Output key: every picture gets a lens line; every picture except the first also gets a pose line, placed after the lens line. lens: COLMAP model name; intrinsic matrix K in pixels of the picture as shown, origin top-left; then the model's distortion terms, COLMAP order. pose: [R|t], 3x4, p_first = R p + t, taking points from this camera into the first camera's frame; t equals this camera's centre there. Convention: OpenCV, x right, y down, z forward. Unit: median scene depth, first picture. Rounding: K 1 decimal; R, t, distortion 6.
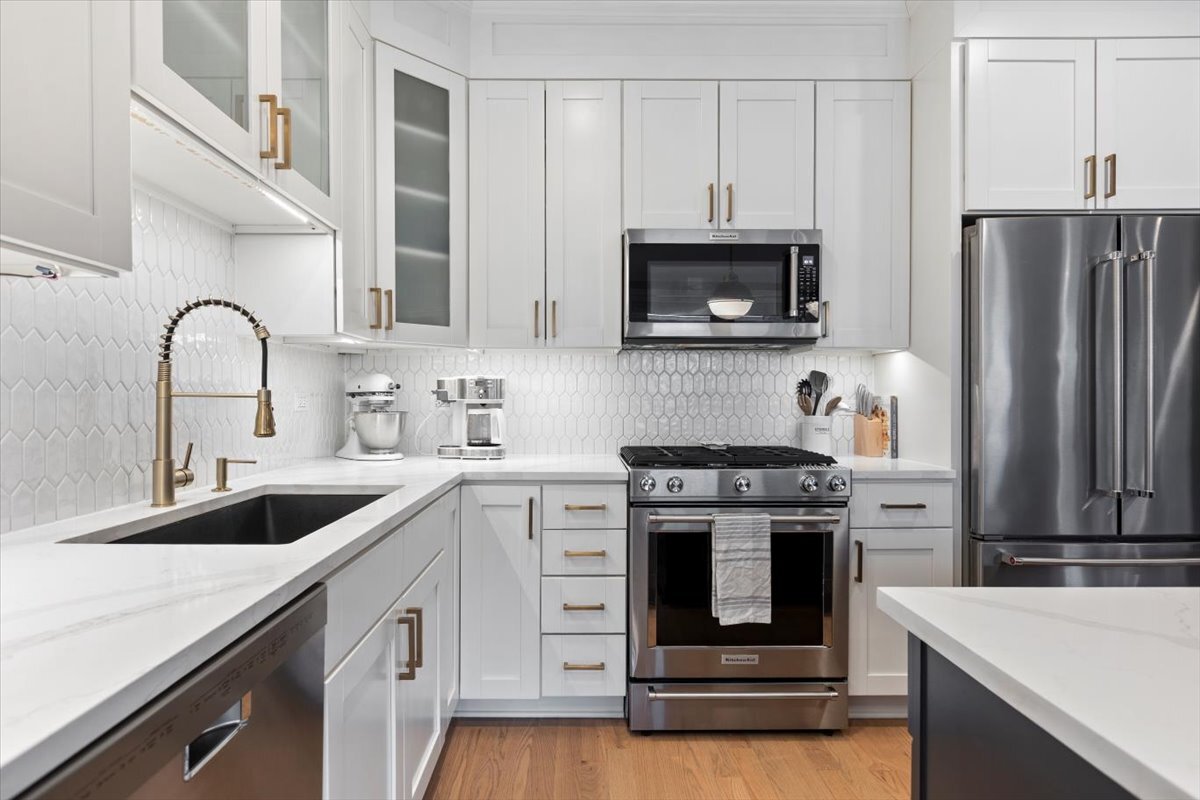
lens RADIAL K [[643.9, 0, 592.6], [0, 643.9, 419.7], [0, 0, 1]] dist [0.002380, 0.000427]
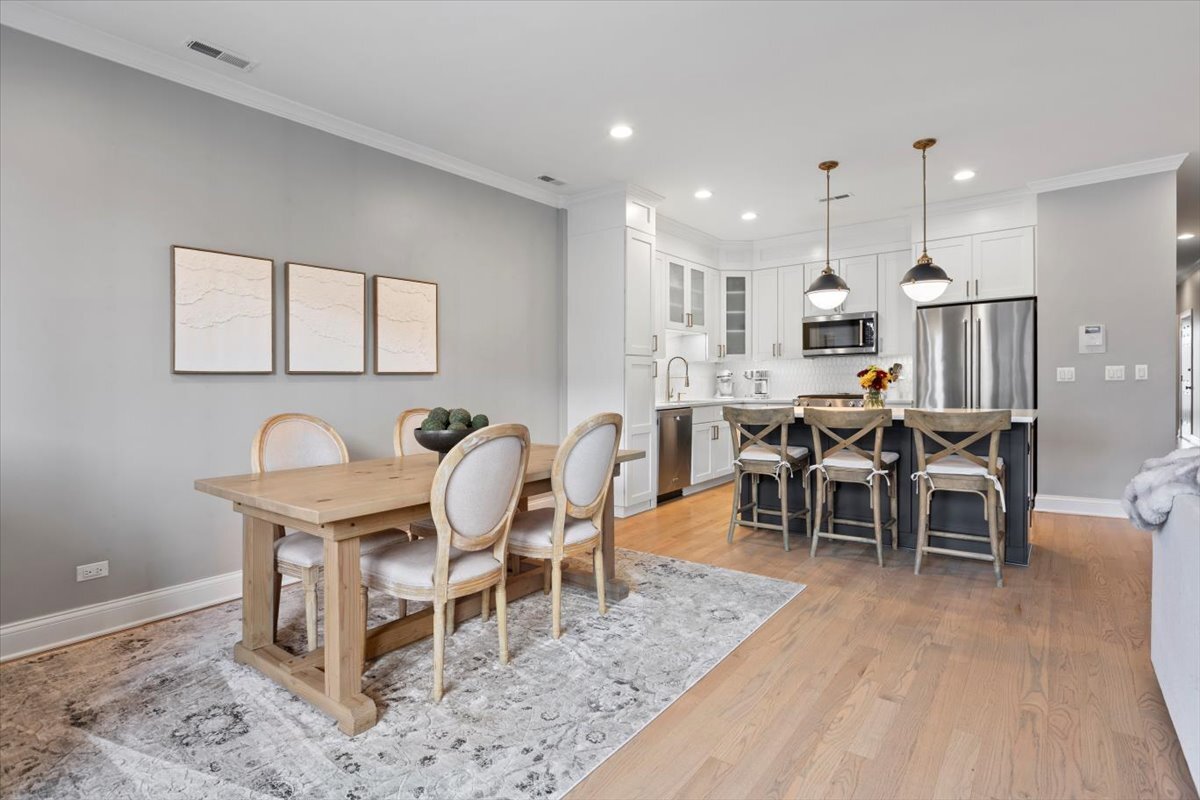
lens RADIAL K [[596.7, 0, 600.0], [0, 596.7, 400.0], [0, 0, 1]] dist [-0.003505, -0.000808]
pose [[0.785646, 0.005670, -0.618650, 1.045369], [-0.005802, 0.999982, 0.001797, 0.076331], [0.618649, 0.002177, 0.785665, -1.738297]]
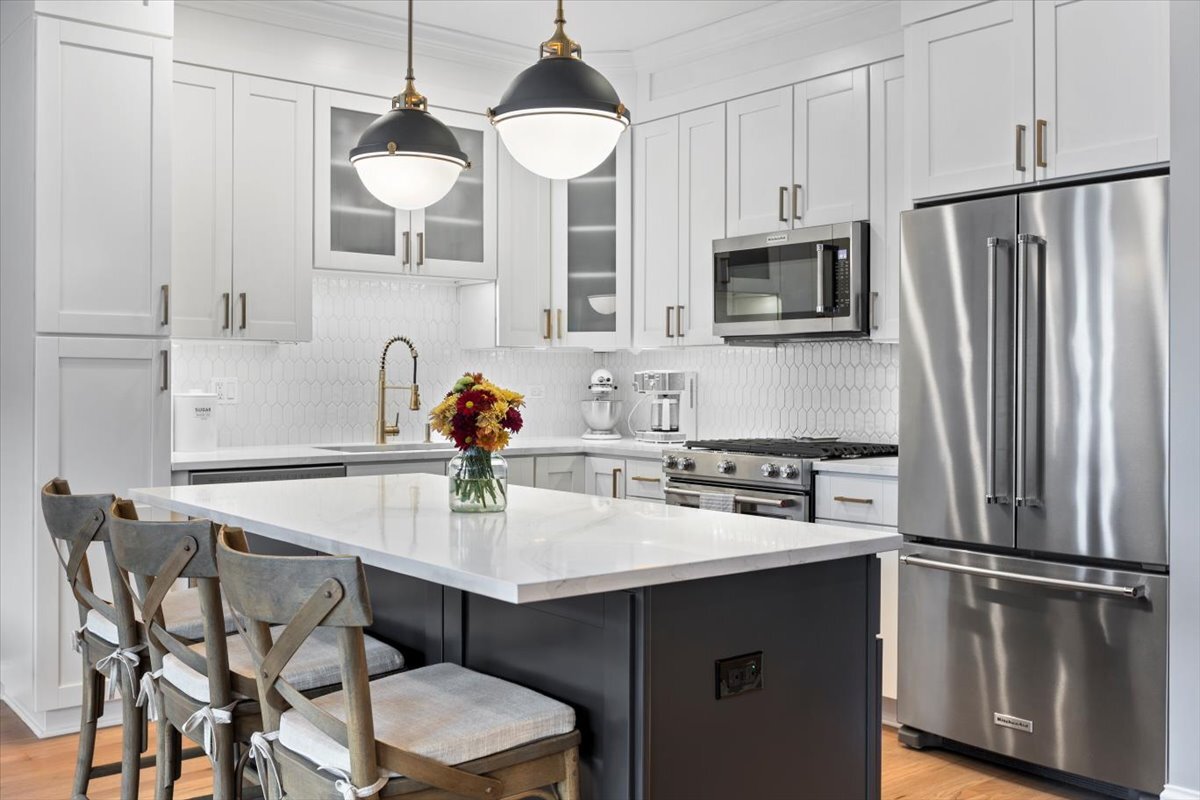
lens RADIAL K [[1171.9, 0, 600.0], [0, 1171.9, 400.0], [0, 0, 1]] dist [0.026725, 0.008579]
pose [[0.624090, 0.014968, -0.781209, 1.606616], [-0.030790, 0.999511, -0.005447, -0.000759], [0.780746, 0.027453, 0.624246, -0.443877]]
